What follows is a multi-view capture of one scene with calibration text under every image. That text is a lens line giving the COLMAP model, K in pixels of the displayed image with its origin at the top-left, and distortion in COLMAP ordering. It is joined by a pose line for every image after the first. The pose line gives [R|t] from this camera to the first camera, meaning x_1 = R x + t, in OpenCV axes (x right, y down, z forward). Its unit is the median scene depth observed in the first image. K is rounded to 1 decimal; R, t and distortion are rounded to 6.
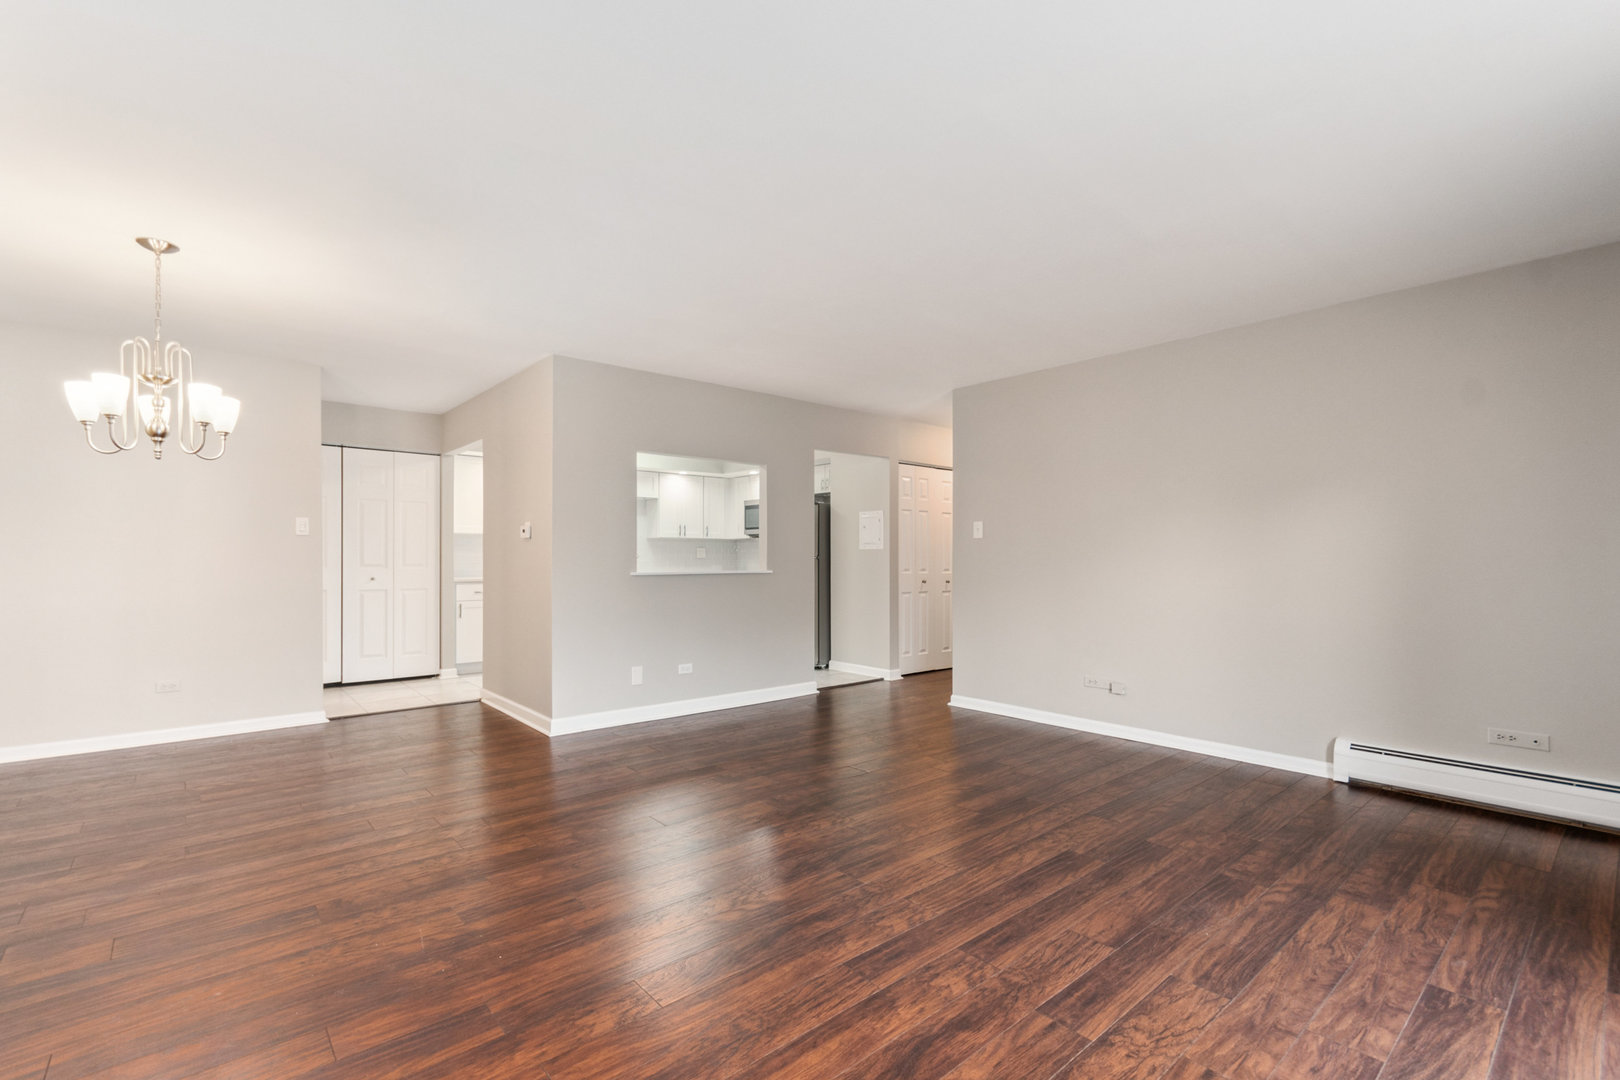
lens RADIAL K [[719.2, 0, 813.1], [0, 719.2, 552.6], [0, 0, 1]] dist [0.007656, -0.000944]
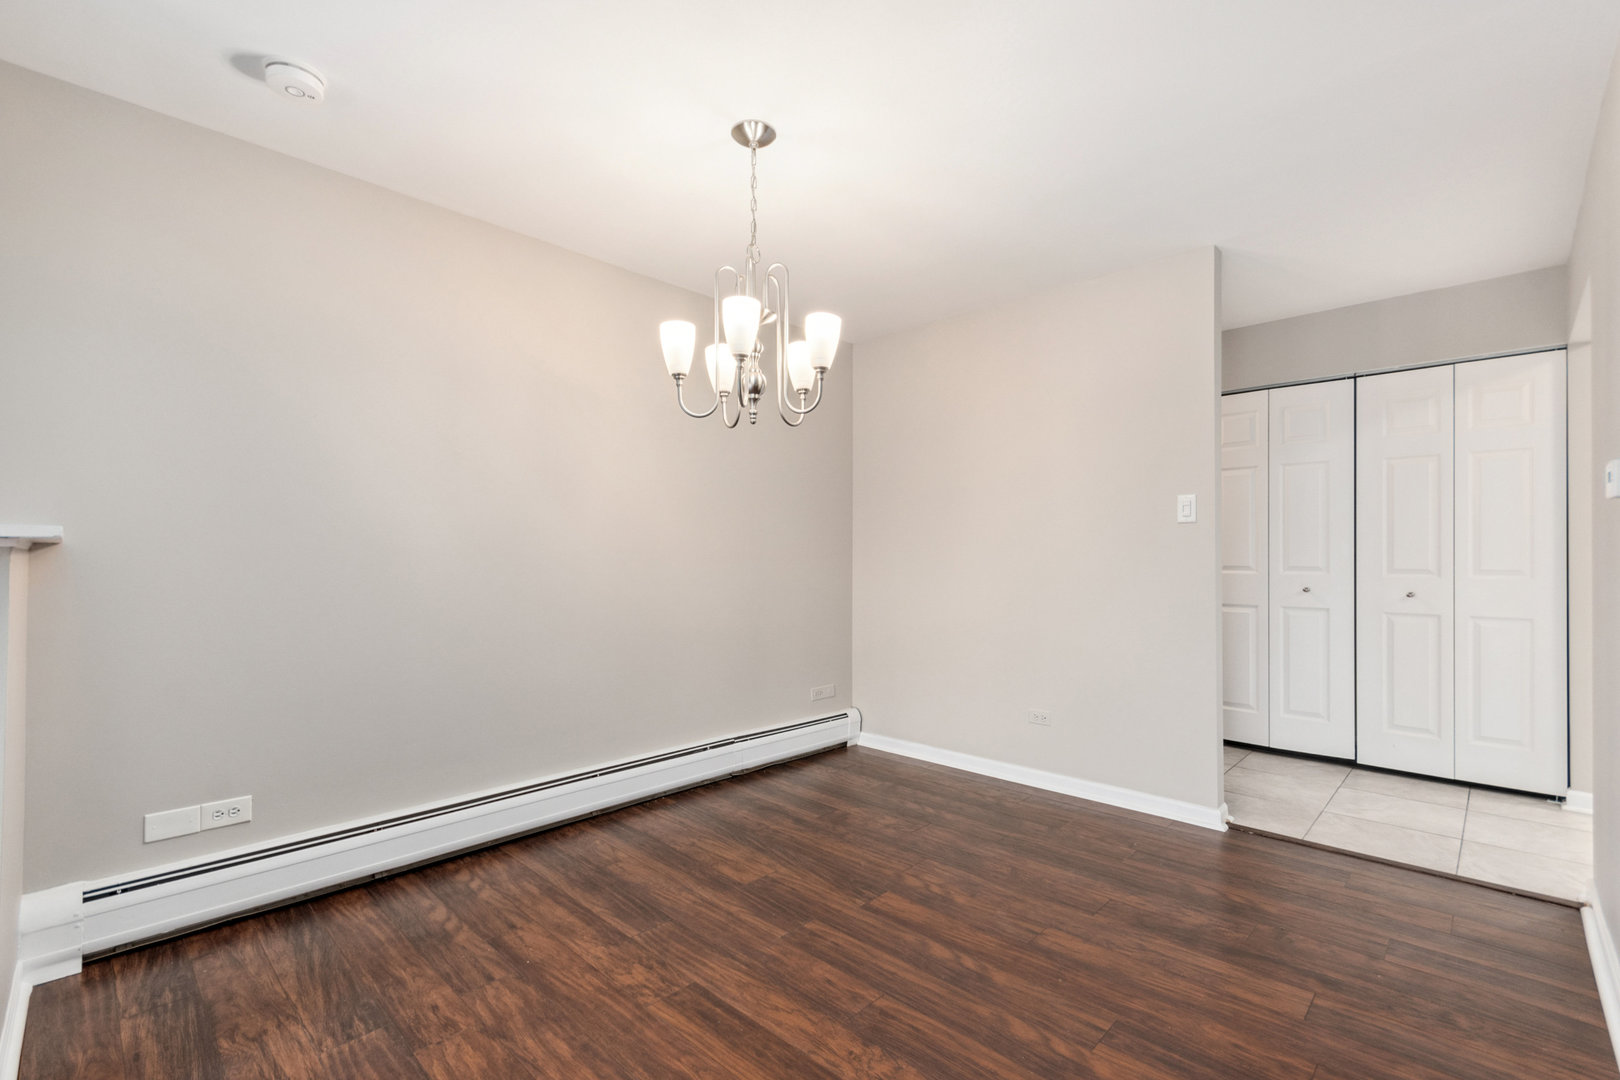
lens RADIAL K [[719.2, 0, 813.1], [0, 719.2, 552.6], [0, 0, 1]] dist [0.007656, -0.000944]
pose [[0.093496, -0.006068, -0.995601, -0.242744], [0.005814, 0.999968, -0.005548, 0.009577], [0.995603, -0.005270, 0.093528, 1.415977]]
